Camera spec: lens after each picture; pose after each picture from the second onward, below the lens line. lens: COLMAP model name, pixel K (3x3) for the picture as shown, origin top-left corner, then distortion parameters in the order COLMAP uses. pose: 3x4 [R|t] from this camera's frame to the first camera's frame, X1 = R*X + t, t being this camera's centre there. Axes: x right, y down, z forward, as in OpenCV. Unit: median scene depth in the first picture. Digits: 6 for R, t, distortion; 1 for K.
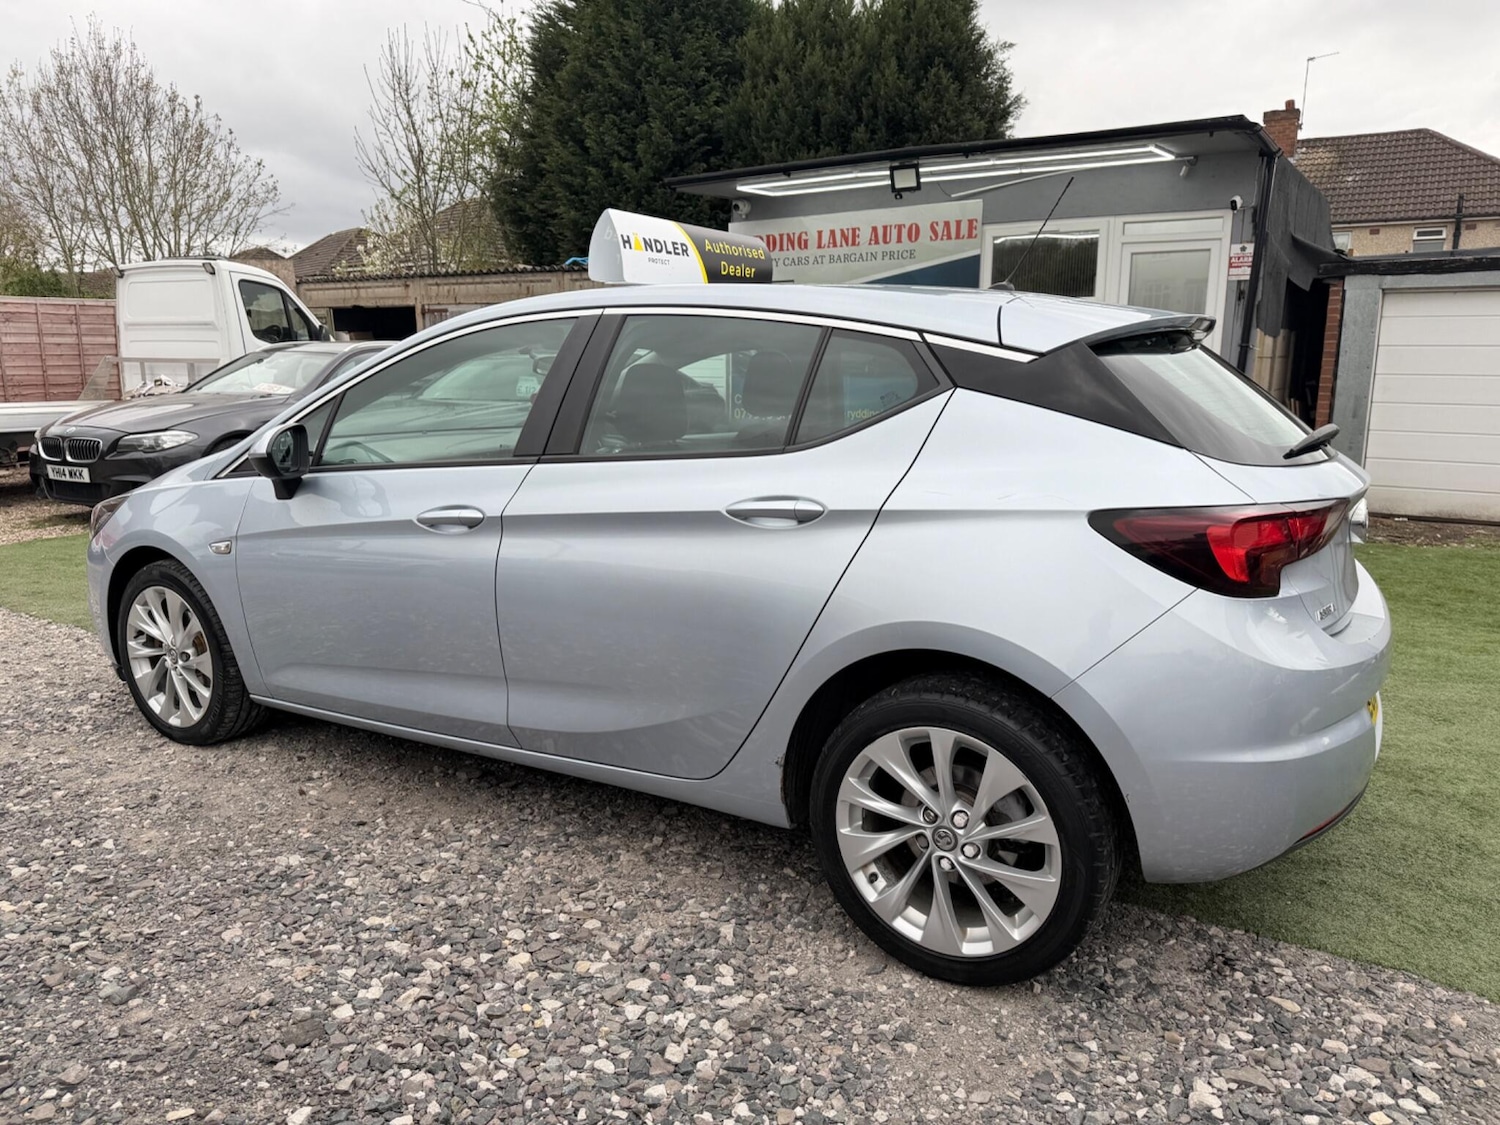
lens RADIAL K [[1053.9, 0, 738.2], [0, 1053.9, 564.2], [0, 0, 1]] dist [0.042630, -0.051691]
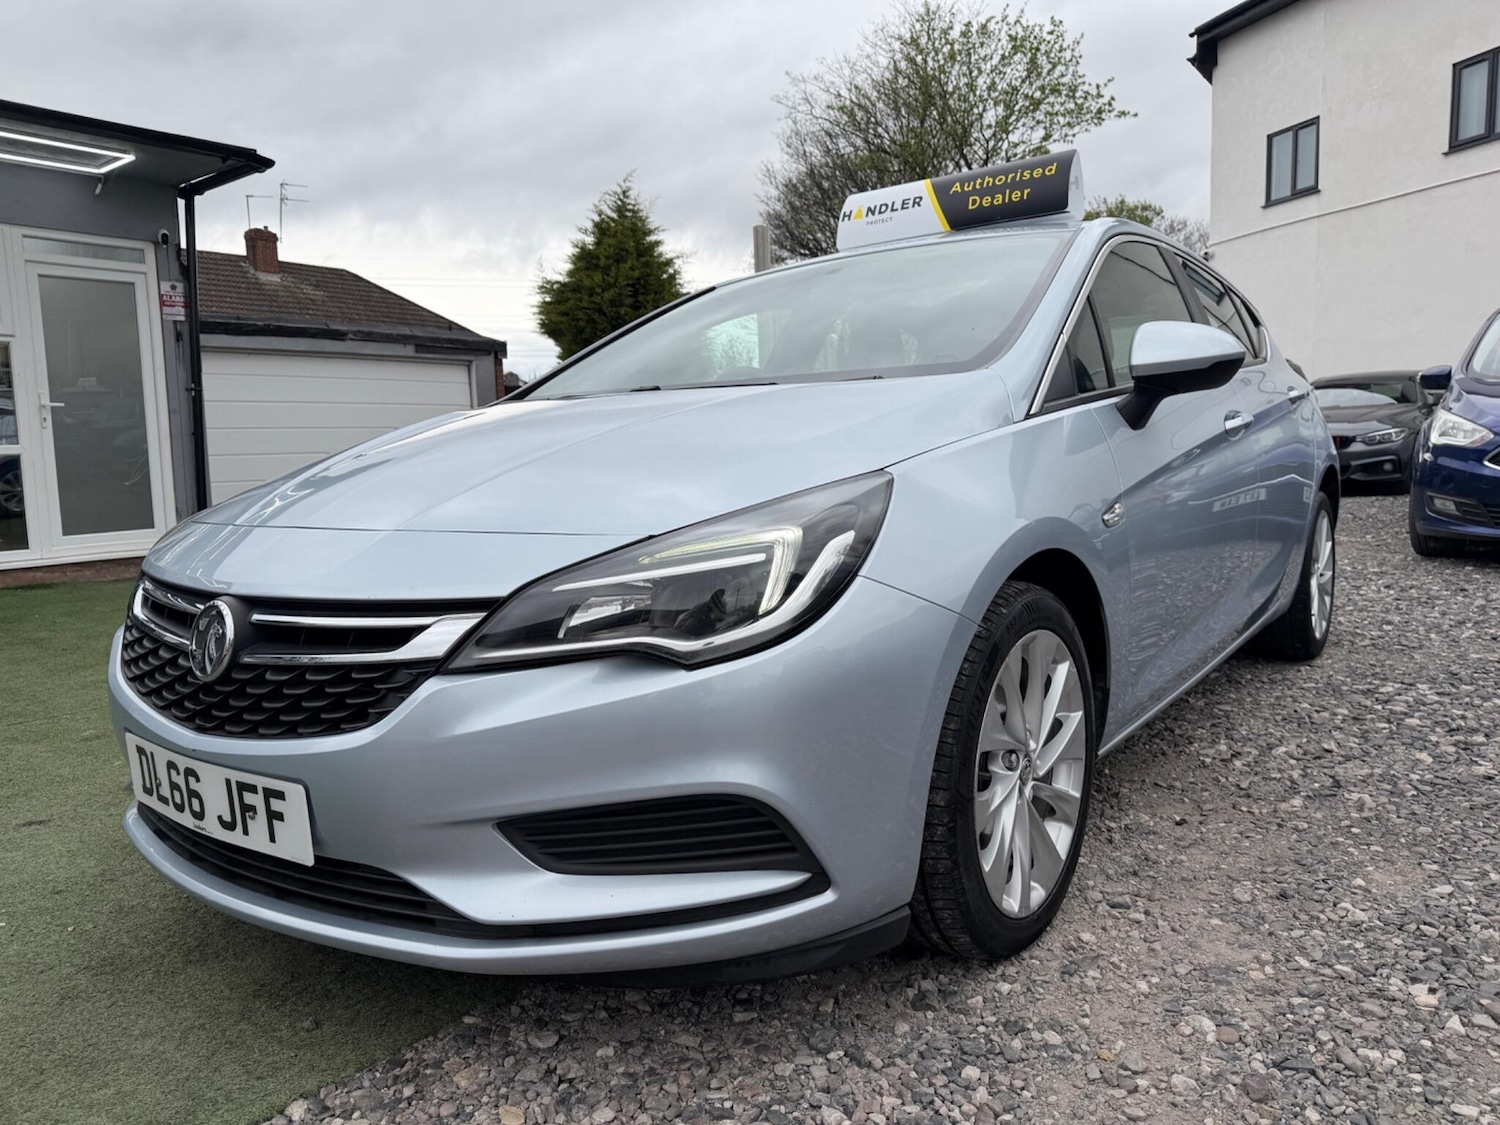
lens RADIAL K [[1053.9, 0, 750.5], [0, 1053.9, 558.0], [0, 0, 1]] dist [0.042630, -0.051691]
pose [[0.117366, -0.113558, 0.986575, -0.400215], [0.216941, 0.972379, 0.086116, -0.033575], [-0.969104, 0.203921, 0.138759, 0.408370]]
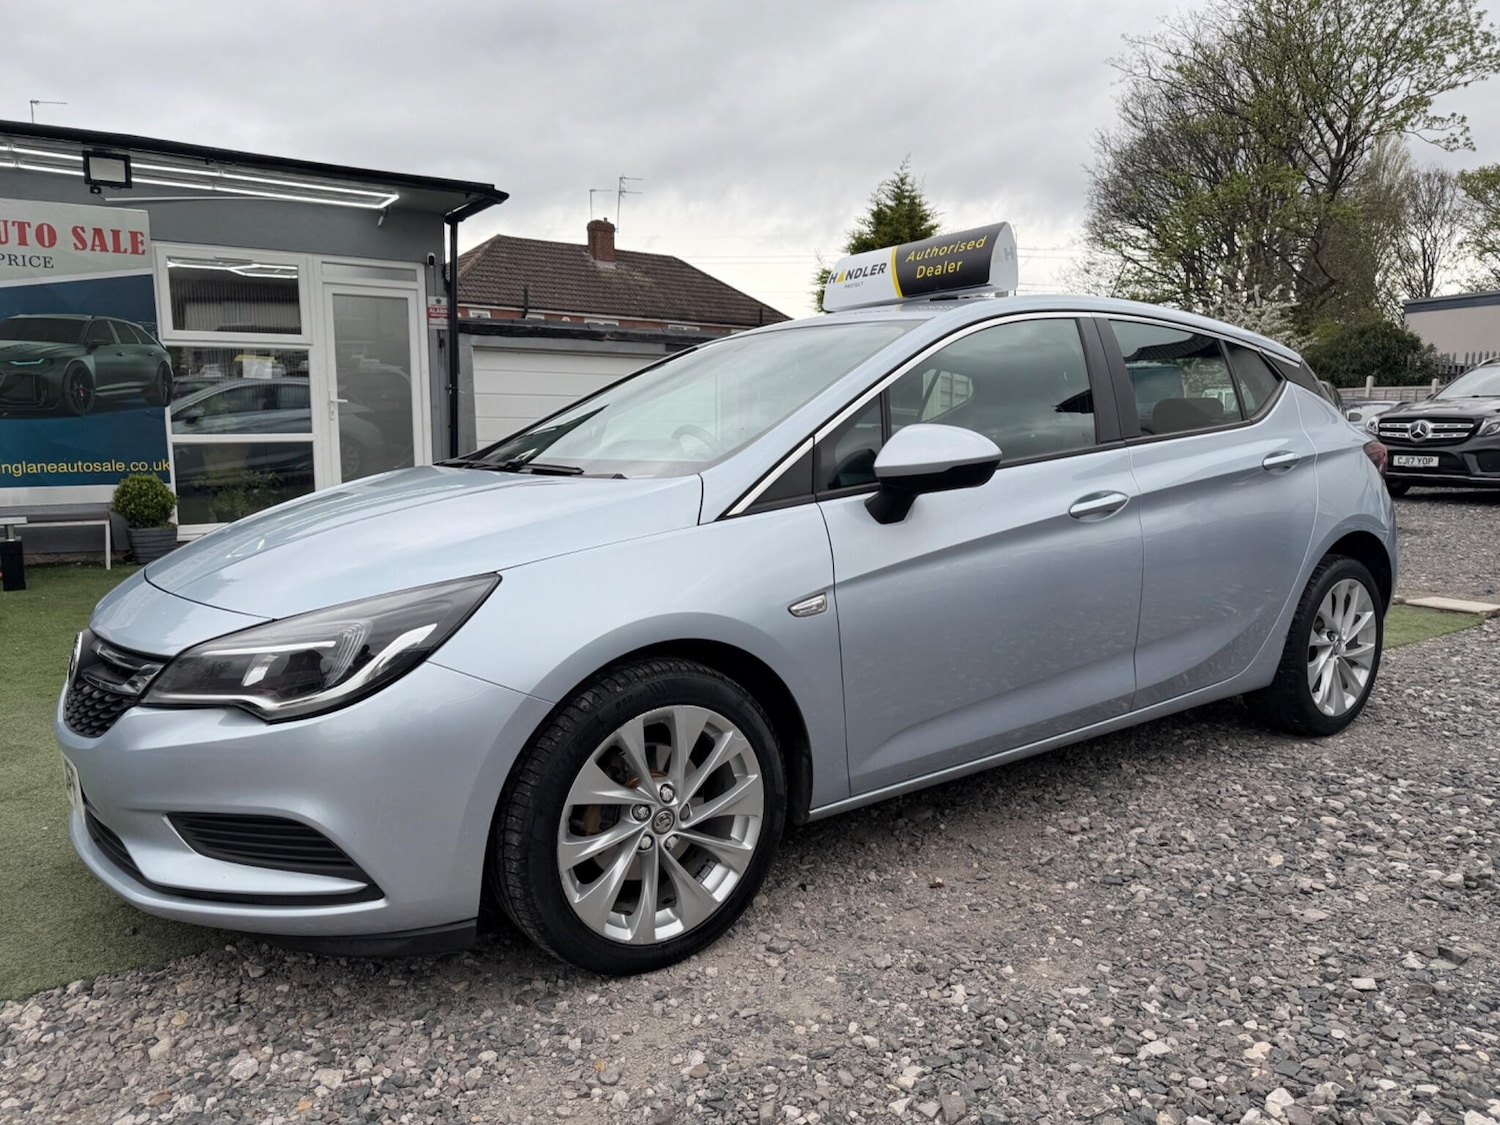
lens RADIAL K [[1053.9, 0, 764.2], [0, 1053.9, 557.6], [0, 0, 1]] dist [0.042630, -0.051691]
pose [[0.410043, -0.121586, 0.903926, -0.398054], [0.174167, 0.983275, 0.053252, -0.032941], [-0.895282, 0.135598, 0.424361, 0.254366]]
